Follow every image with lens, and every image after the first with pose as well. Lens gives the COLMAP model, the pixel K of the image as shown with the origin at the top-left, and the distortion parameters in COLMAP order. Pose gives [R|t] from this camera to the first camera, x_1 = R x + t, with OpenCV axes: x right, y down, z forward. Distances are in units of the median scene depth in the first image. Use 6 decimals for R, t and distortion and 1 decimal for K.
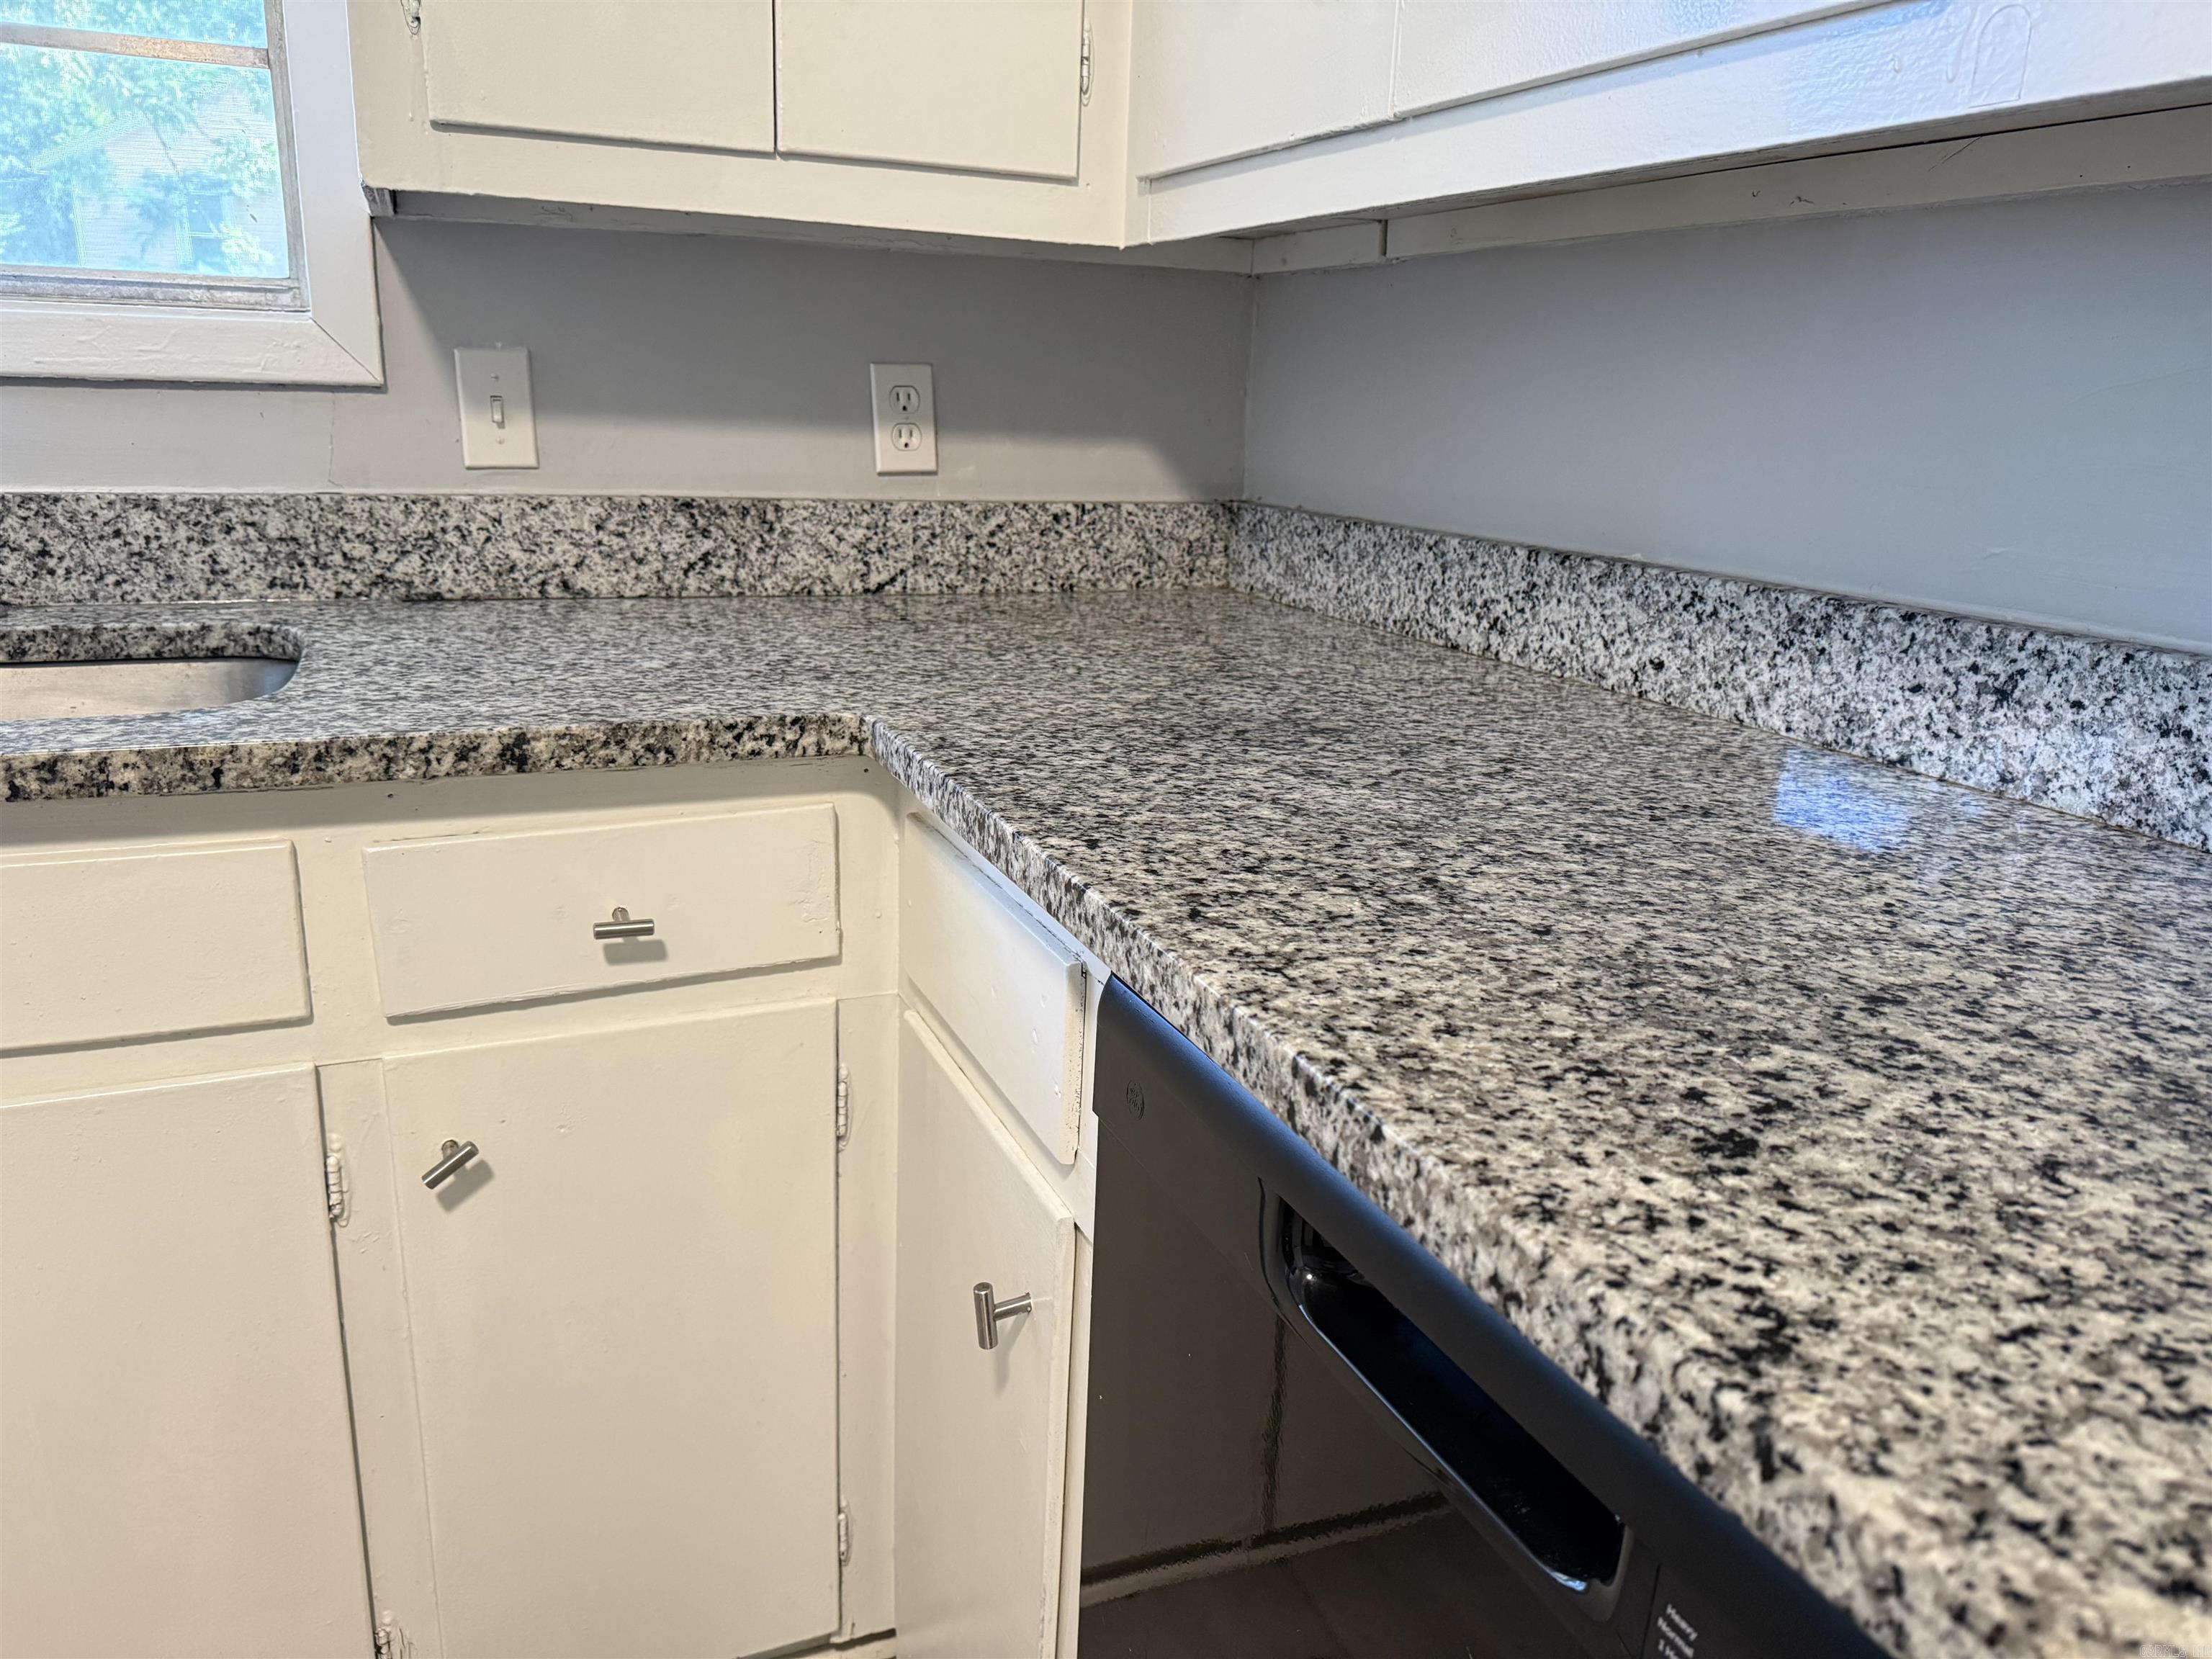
lens RADIAL K [[1549.2, 0, 1103.9], [0, 1549.2, 840.0], [0, 0, 1]] dist [0.171861, -0.338536]
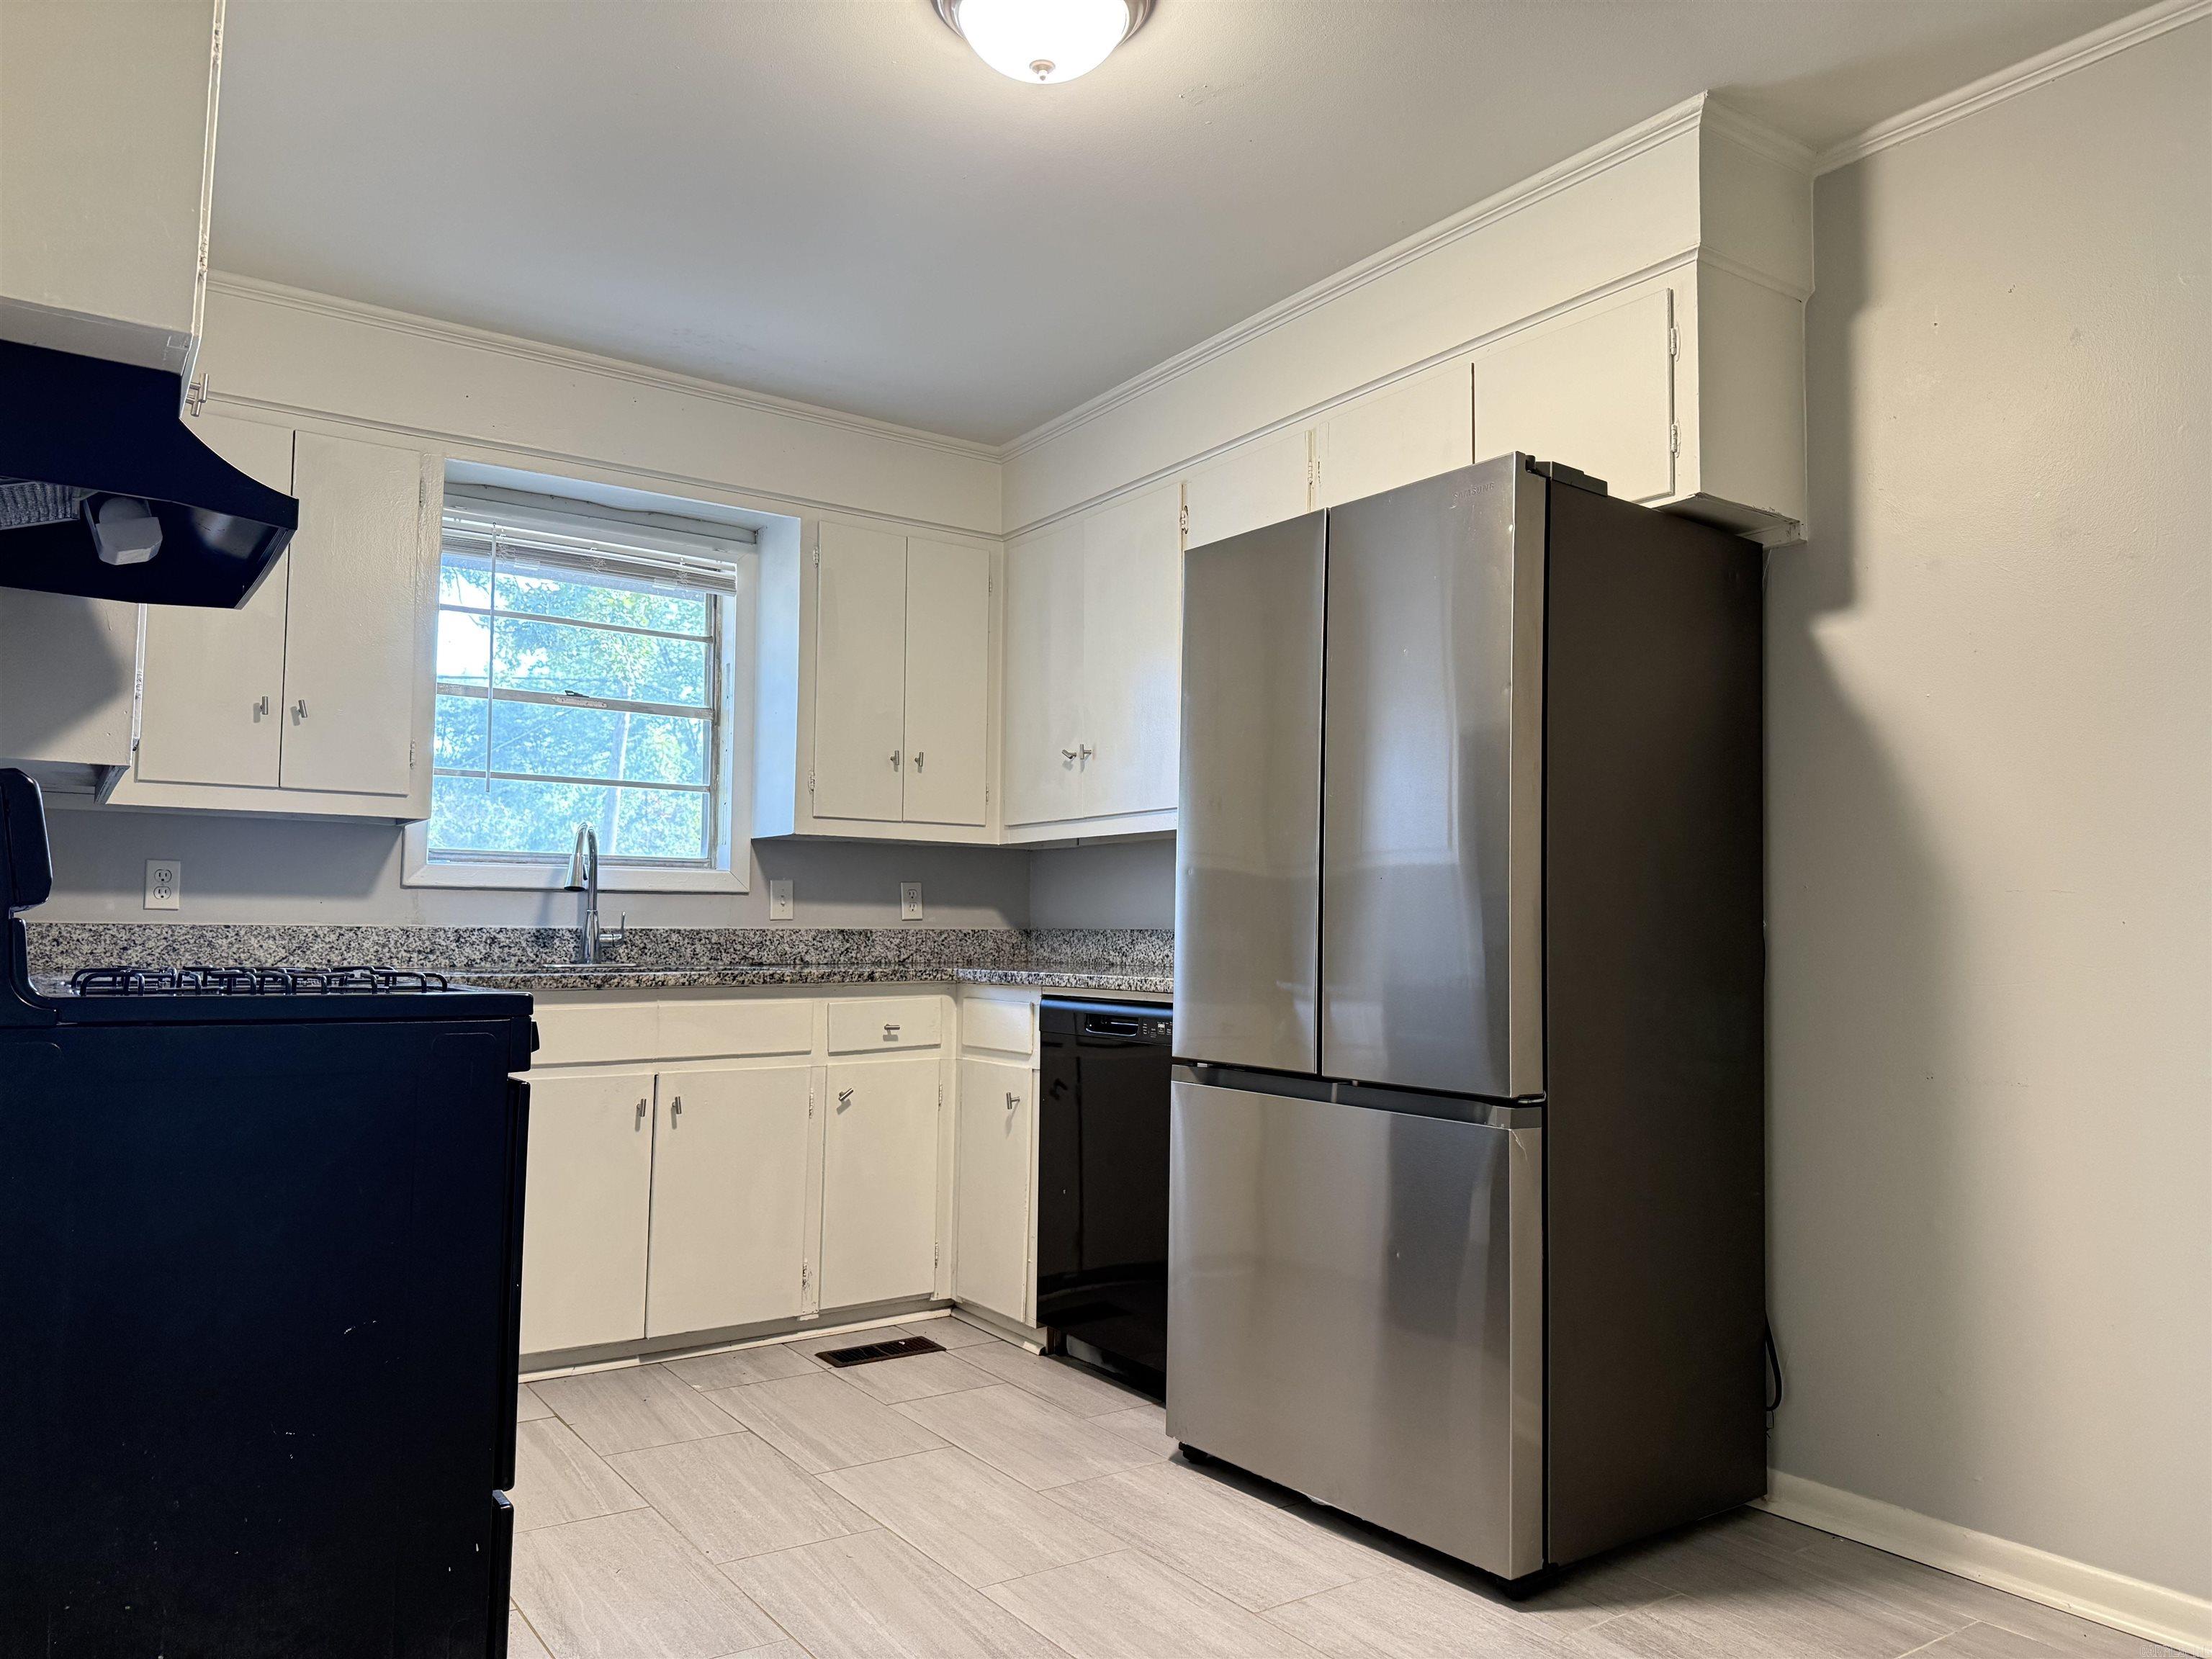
lens RADIAL K [[1538.8, 0, 1131.1], [0, 1538.8, 842.2], [0, 0, 1]] dist [0.116301, -0.224329]
pose [[0.974435, -0.015149, 0.224158, -0.421920], [0.088610, 0.942760, -0.321483, 0.638812], [-0.206458, 0.333127, 0.920001, -1.906228]]
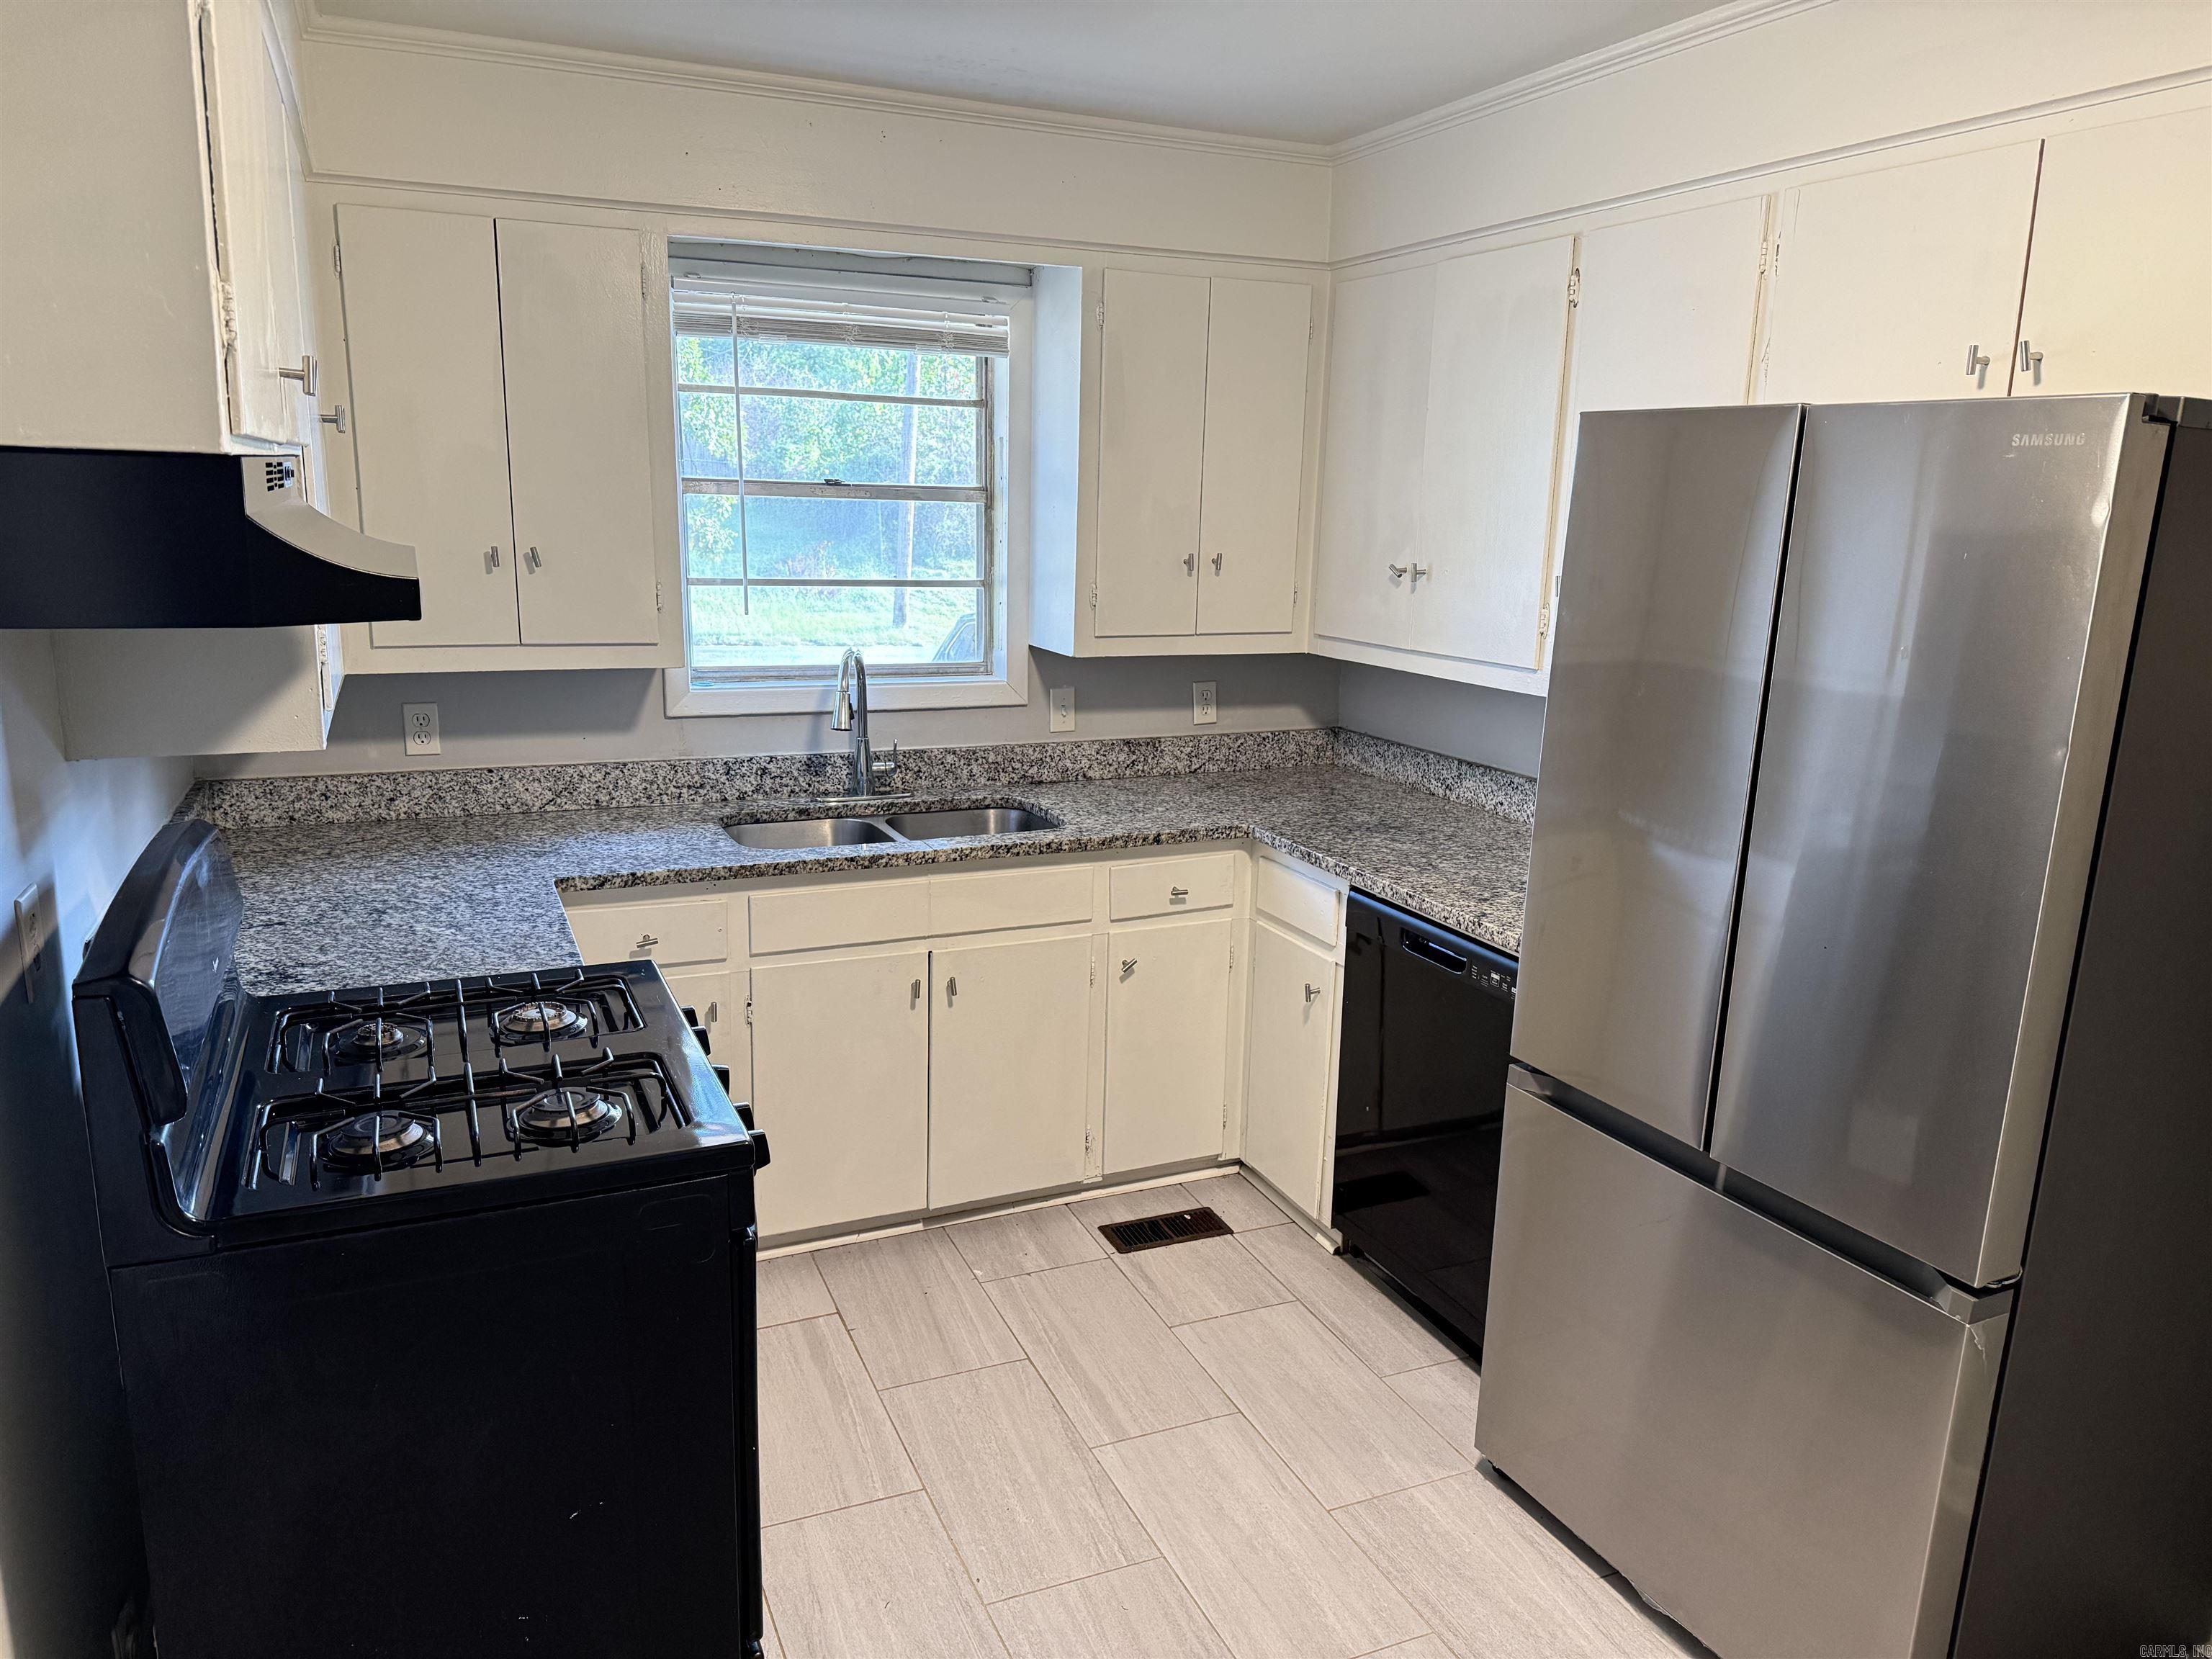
lens RADIAL K [[1549.2, 0, 1103.9], [0, 1549.2, 840.0], [0, 0, 1]] dist [0.171861, -0.338536]
pose [[0.999749, -0.018084, 0.013250, -0.378795], [0.018806, 0.998221, -0.056583, 0.095728], [-0.012203, 0.056818, 0.998310, -1.666792]]
